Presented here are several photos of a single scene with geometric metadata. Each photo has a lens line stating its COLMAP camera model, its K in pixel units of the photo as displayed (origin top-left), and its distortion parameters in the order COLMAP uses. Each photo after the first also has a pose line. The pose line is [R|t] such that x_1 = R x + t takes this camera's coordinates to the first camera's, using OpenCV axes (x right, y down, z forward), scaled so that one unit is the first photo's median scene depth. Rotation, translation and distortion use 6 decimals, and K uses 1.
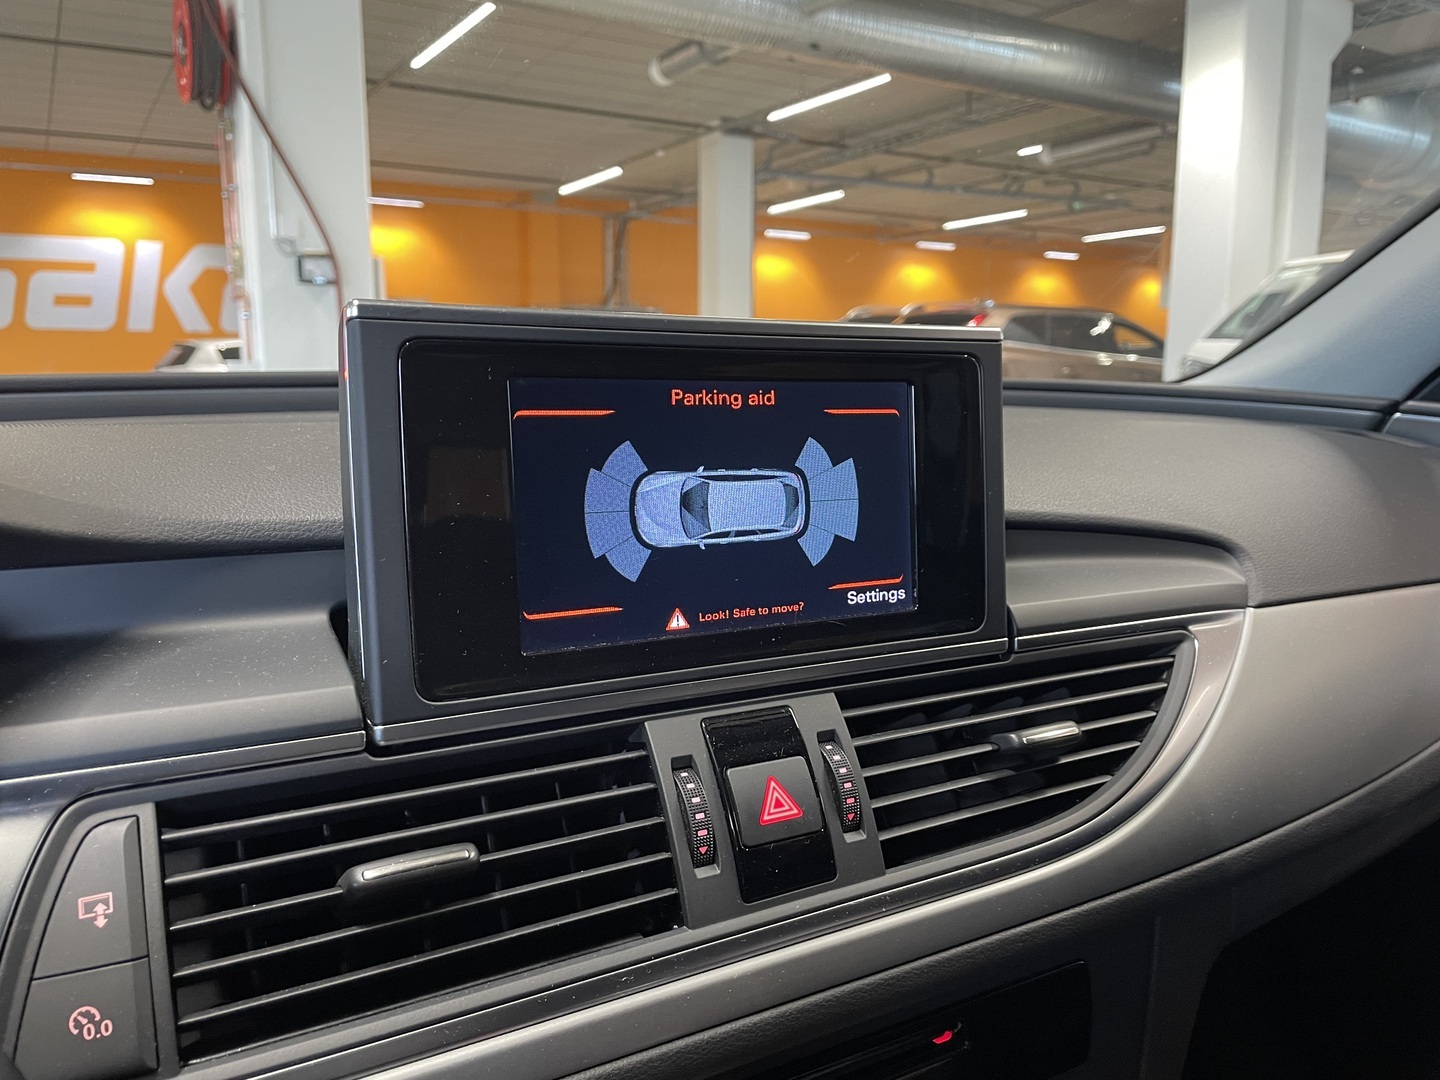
lens RADIAL K [[1096.0, 0, 727.9], [0, 1096.0, 557.6], [0, 0, 1]] dist [0.088929, -0.125884]
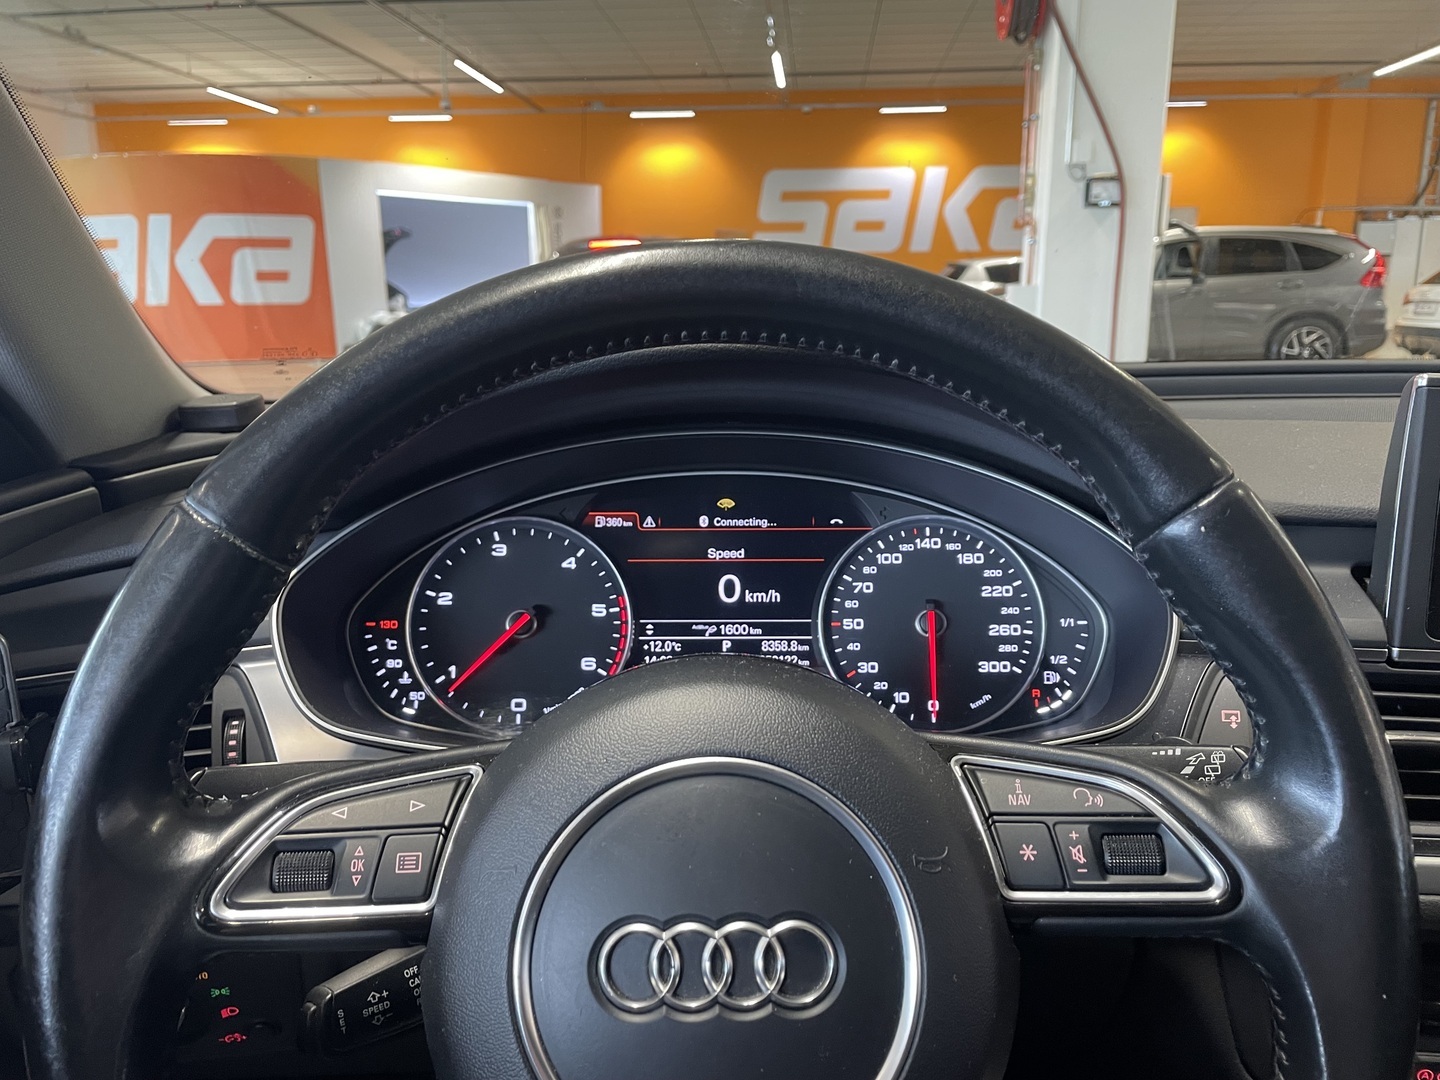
lens RADIAL K [[1096.0, 0, 727.9], [0, 1096.0, 557.6], [0, 0, 1]] dist [0.088929, -0.125884]
pose [[0.803269, 0.137183, -0.579603, -0.131768], [-0.092777, 0.990055, 0.105752, -0.038254], [0.588347, -0.031173, 0.808008, -0.595677]]
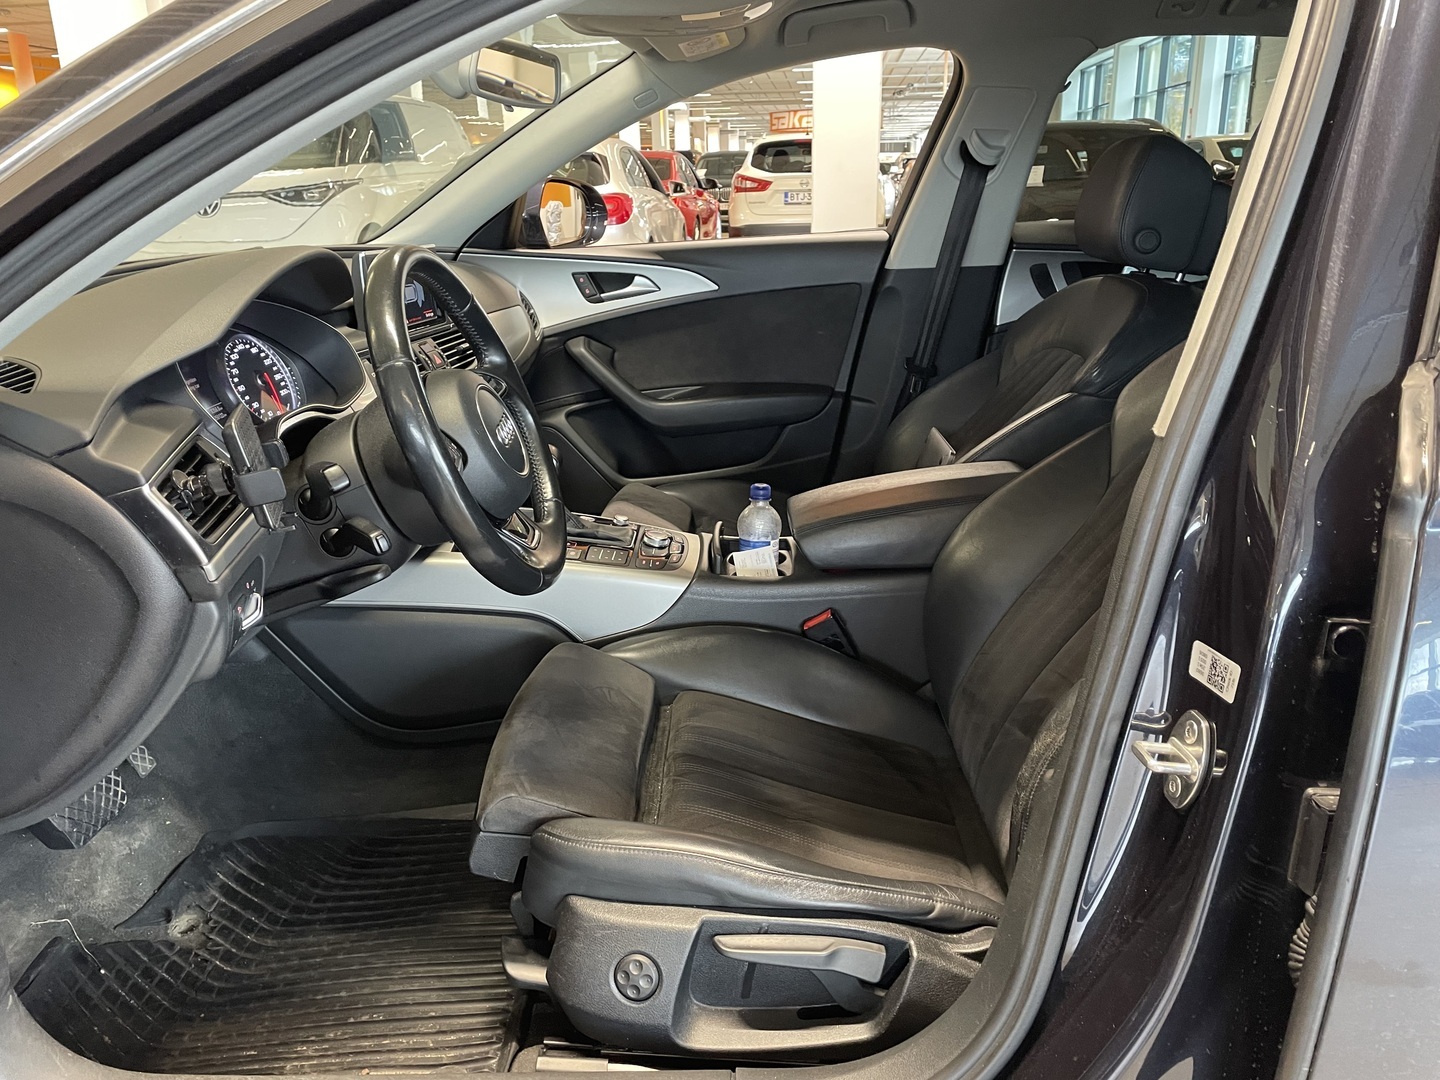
lens RADIAL K [[1096.0, 0, 727.9], [0, 1096.0, 557.6], [0, 0, 1]] dist [0.088929, -0.125884]
pose [[0.600328, -0.267164, 0.753810, -2.335993], [0.150286, 0.963446, 0.221777, 0.152378], [-0.785507, -0.019852, 0.618535, -2.222935]]
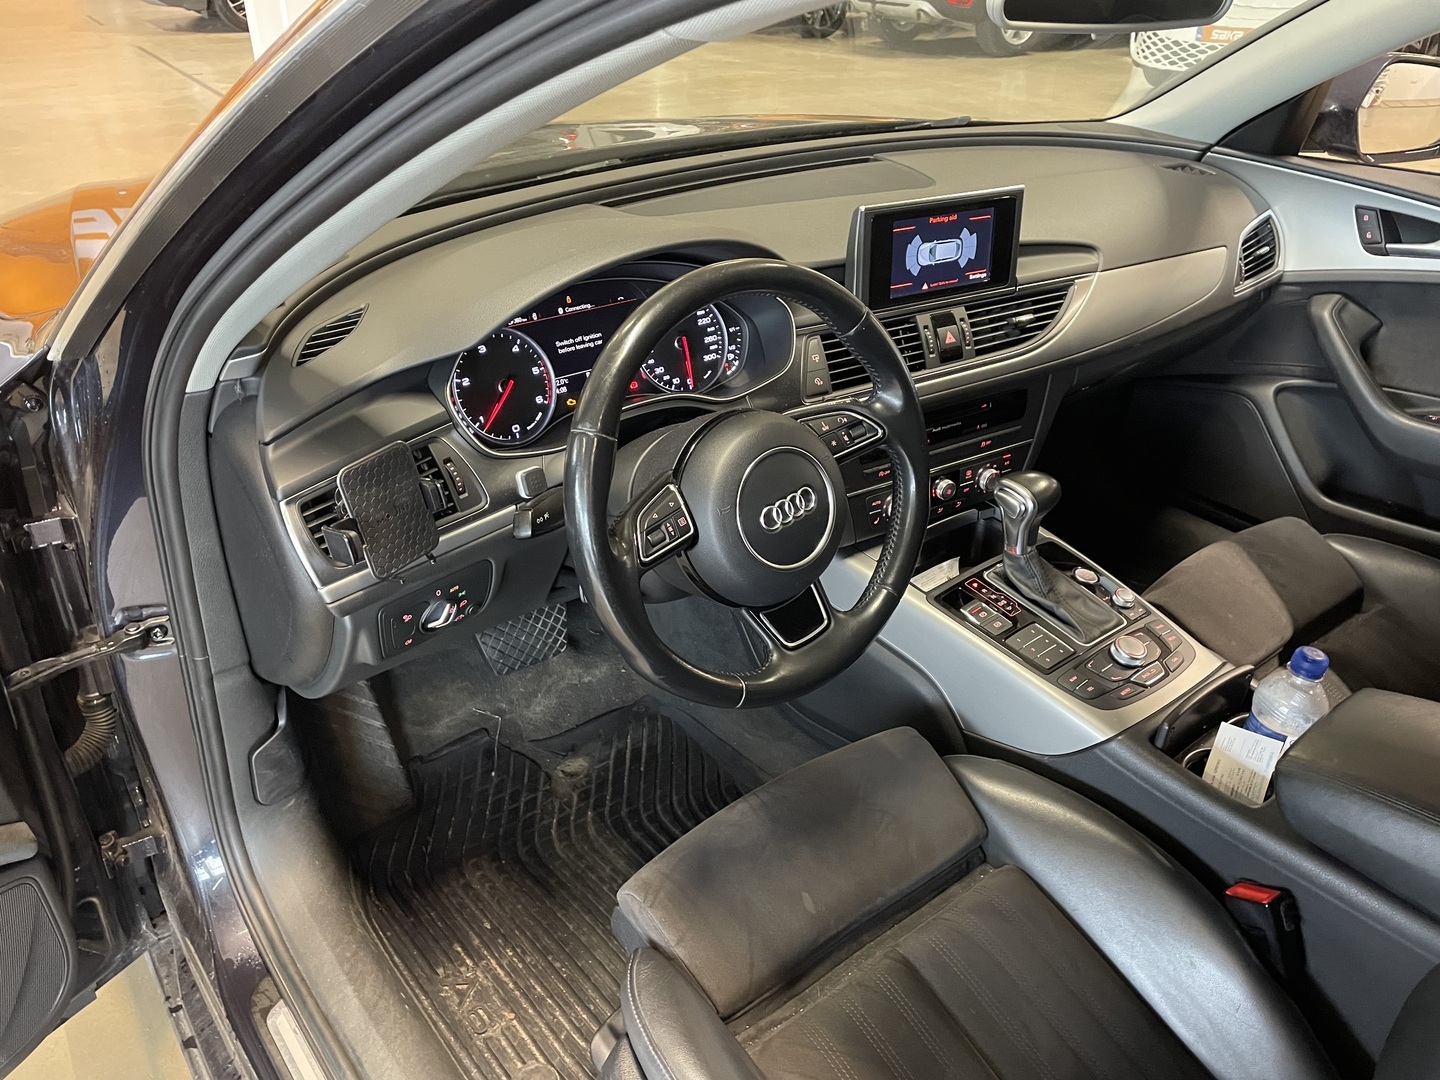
lens RADIAL K [[1096.0, 0, 727.9], [0, 1096.0, 557.6], [0, 0, 1]] dist [0.088929, -0.125884]
pose [[0.999058, -0.004739, 0.043132, -0.690717], [-0.011558, 0.929044, 0.369789, -0.360699], [-0.041824, -0.369939, 0.928114, -2.137850]]
